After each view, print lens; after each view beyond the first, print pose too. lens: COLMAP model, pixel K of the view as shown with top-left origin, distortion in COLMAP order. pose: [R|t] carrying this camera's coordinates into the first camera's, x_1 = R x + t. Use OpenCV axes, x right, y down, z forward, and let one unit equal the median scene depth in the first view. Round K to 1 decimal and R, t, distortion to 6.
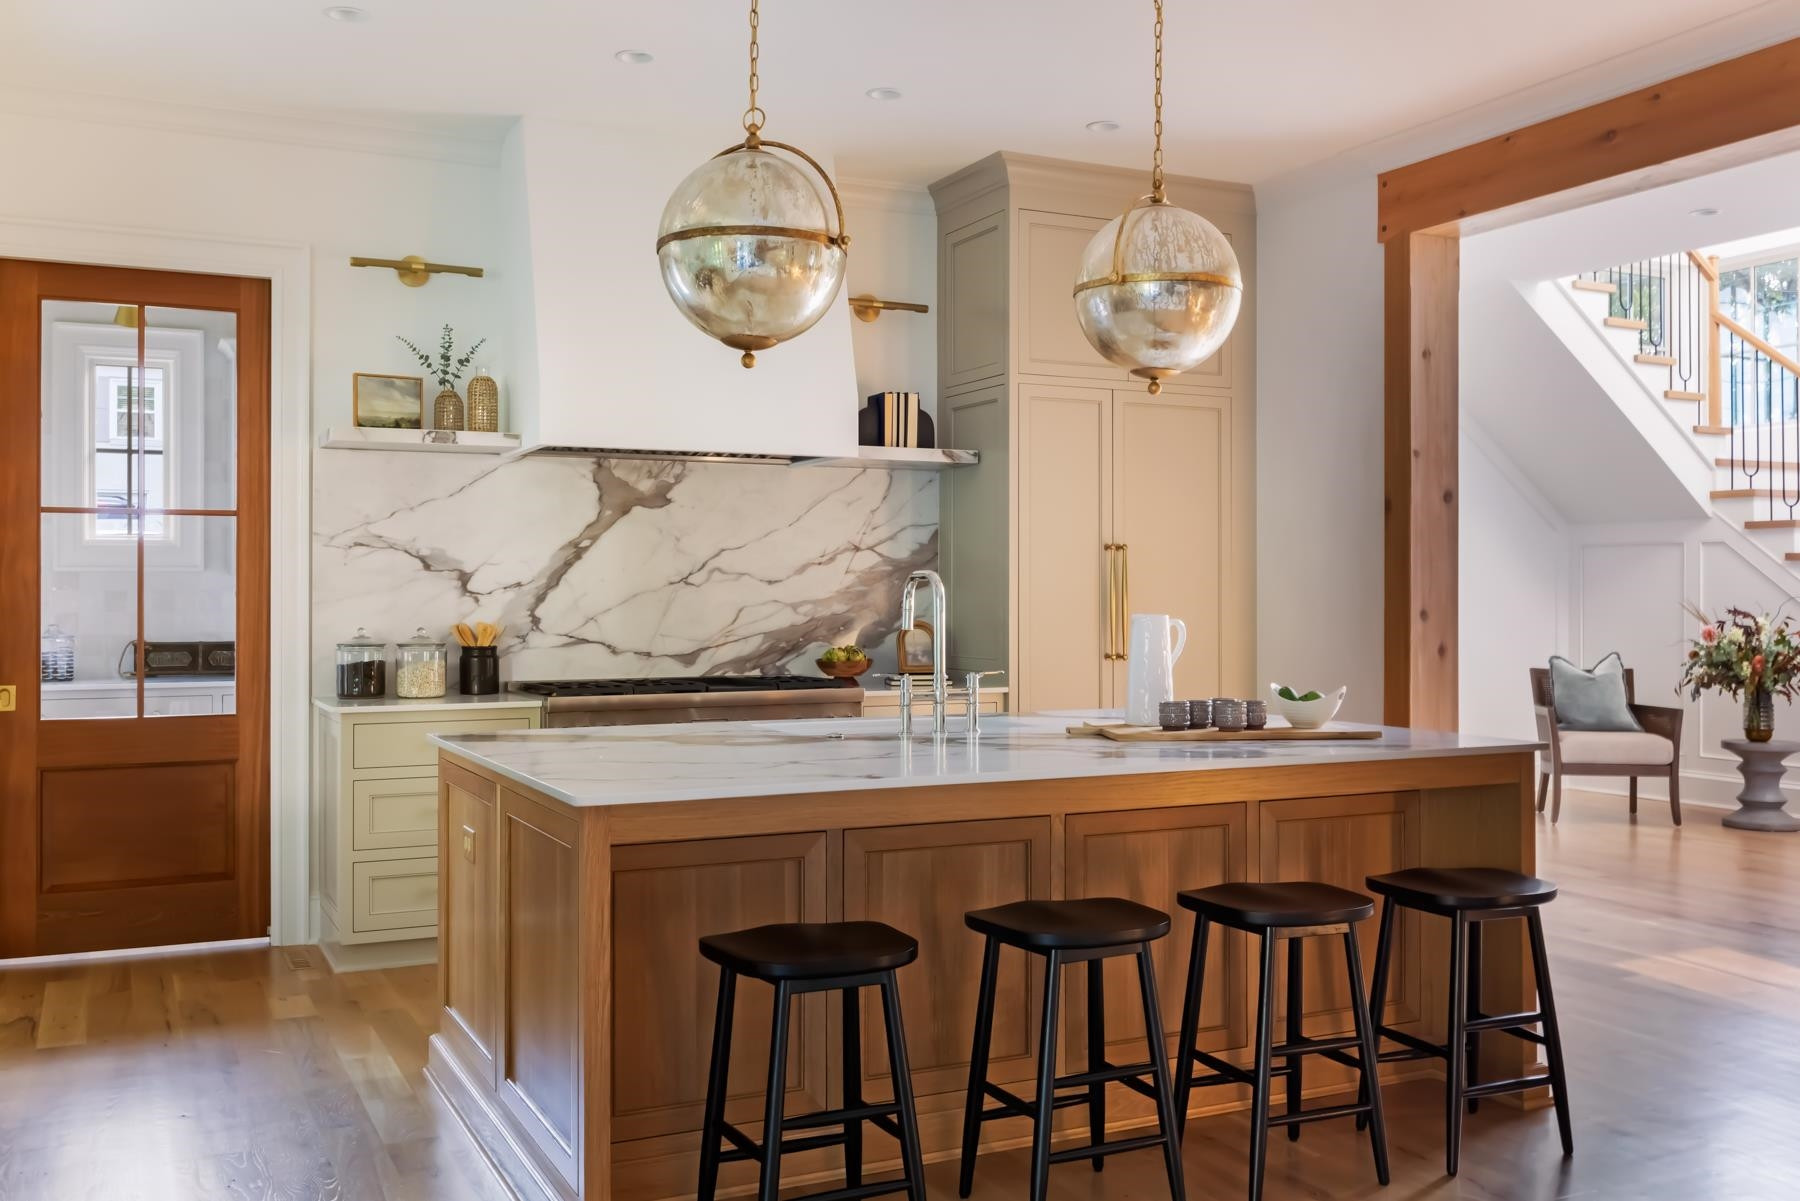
lens RADIAL K [[1668.3, 0, 900.0], [0, 1668.3, 600.5], [0, 0, 1]] dist [0.026817, -0.004659]
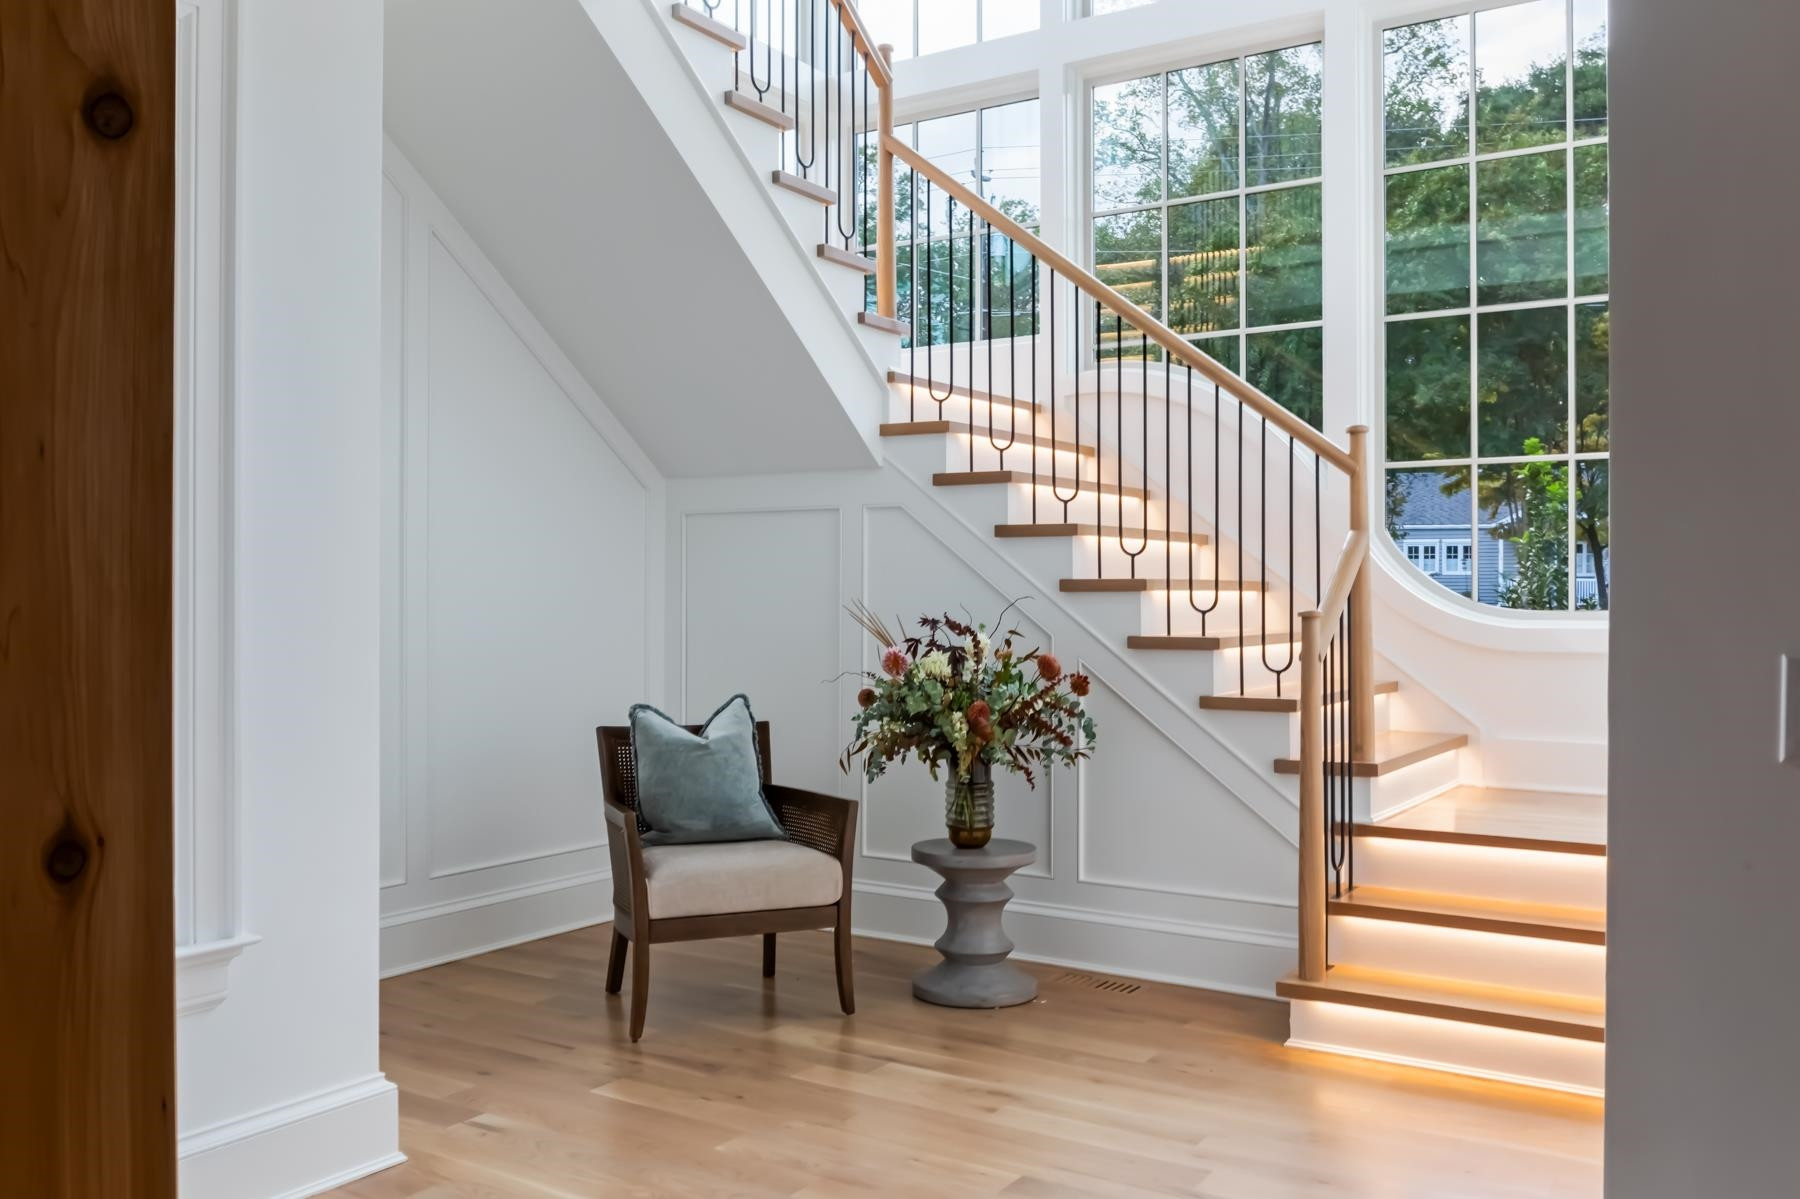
lens RADIAL K [[1508.8, 0, 900.0], [0, 1508.8, 599.5], [0, 0, 1]] dist [-0.054682, -0.005260]
pose [[0.859892, 0.002273, 0.510472, 0.223228], [-0.005006, 0.999980, 0.003980, -0.002988], [-0.510452, -0.005978, 0.859885, 0.559866]]
